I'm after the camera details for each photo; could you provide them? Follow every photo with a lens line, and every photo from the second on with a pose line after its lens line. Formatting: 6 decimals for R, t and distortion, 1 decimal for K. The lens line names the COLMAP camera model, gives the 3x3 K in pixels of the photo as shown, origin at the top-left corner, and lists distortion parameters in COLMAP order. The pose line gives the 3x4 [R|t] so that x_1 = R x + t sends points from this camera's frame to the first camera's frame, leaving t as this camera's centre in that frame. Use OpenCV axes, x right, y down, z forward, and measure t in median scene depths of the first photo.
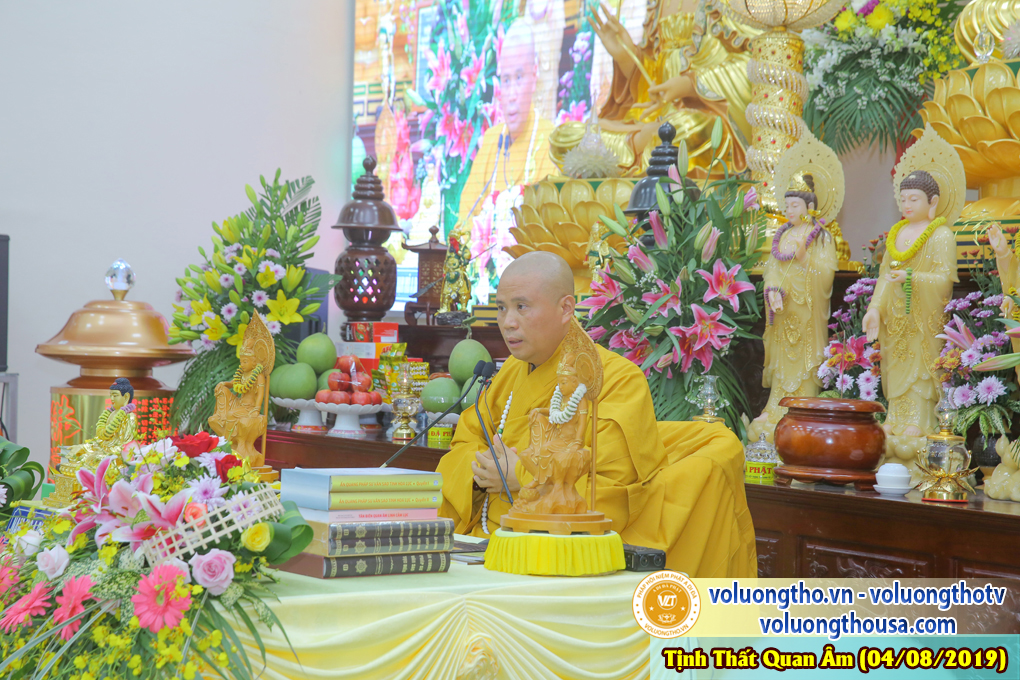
lens RADIAL K [[1893.8, 0, 510.7], [0, 1893.8, 343.4], [0, 0, 1]] dist [0.218964, -0.021866]
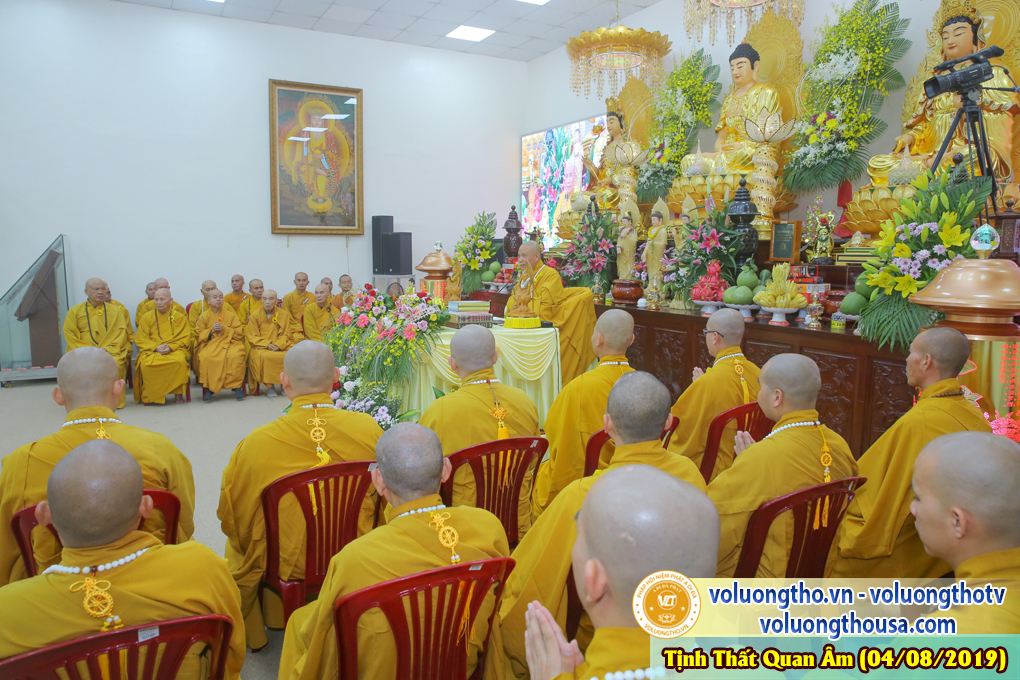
lens RADIAL K [[703.0, 0, 507.9], [0, 703.0, 334.0], [0, 0, 1]] dist [-0.113262, 0.088455]
pose [[0.986395, -0.003220, -0.164359, 0.118663], [0.020659, 0.994310, 0.104504, -0.007149], [0.163087, -0.106478, 0.980849, -0.195607]]
